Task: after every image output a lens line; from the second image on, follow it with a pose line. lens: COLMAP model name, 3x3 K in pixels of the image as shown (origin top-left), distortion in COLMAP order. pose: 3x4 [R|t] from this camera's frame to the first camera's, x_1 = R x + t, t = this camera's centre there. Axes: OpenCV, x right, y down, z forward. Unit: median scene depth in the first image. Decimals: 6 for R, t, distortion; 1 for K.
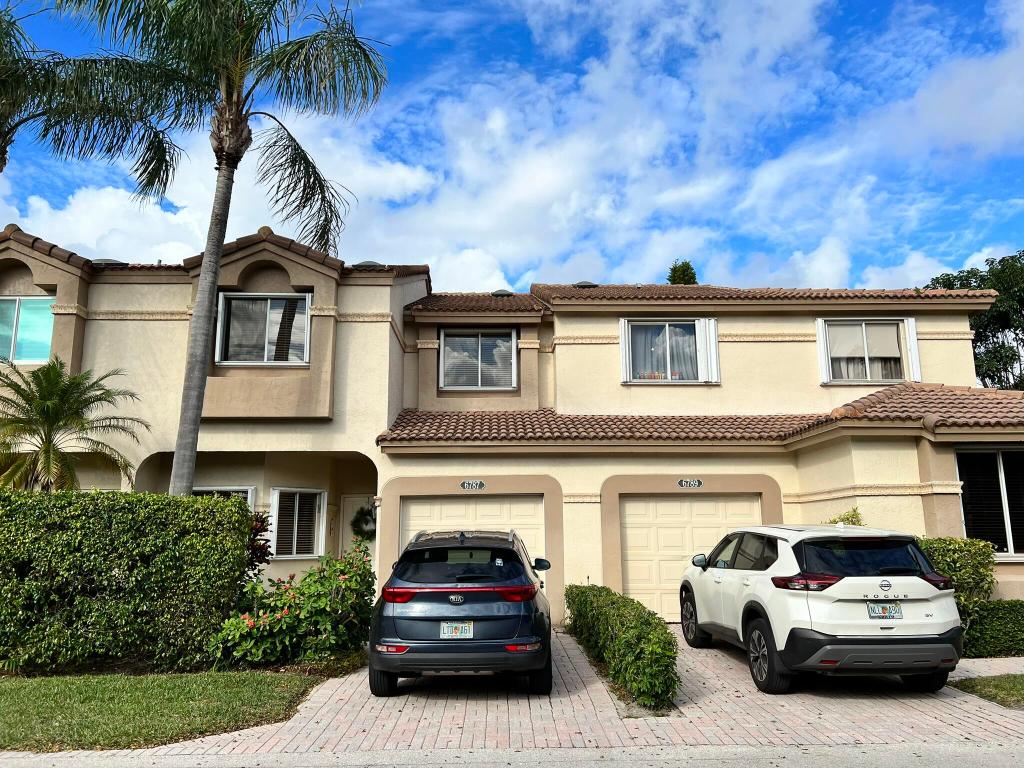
lens RADIAL K [[756.2, 0, 510.7], [0, 756.2, 378.5], [0, 0, 1]] dist [0.122253, -0.130381]
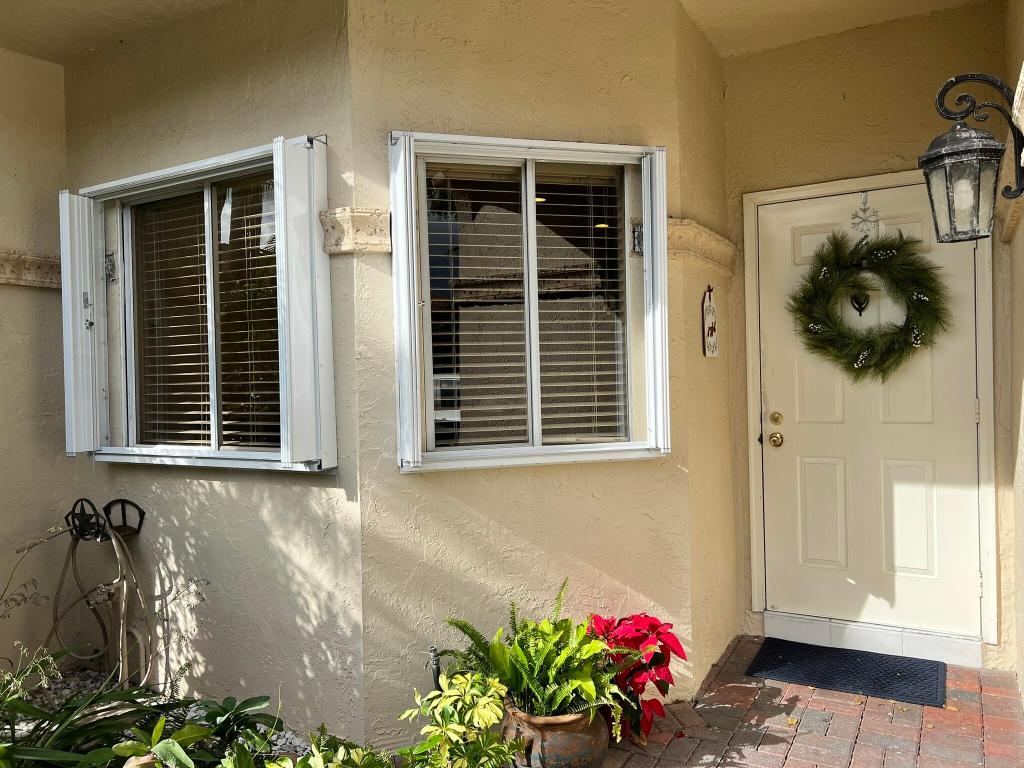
lens RADIAL K [[756.2, 0, 510.7], [0, 756.2, 378.5], [0, 0, 1]] dist [0.122253, -0.130381]
pose [[0.856565, -0.012791, -0.515880, -0.166667], [0.123973, 0.975516, 0.181656, 0.163545], [0.500926, -0.219556, 0.837179, 0.778444]]
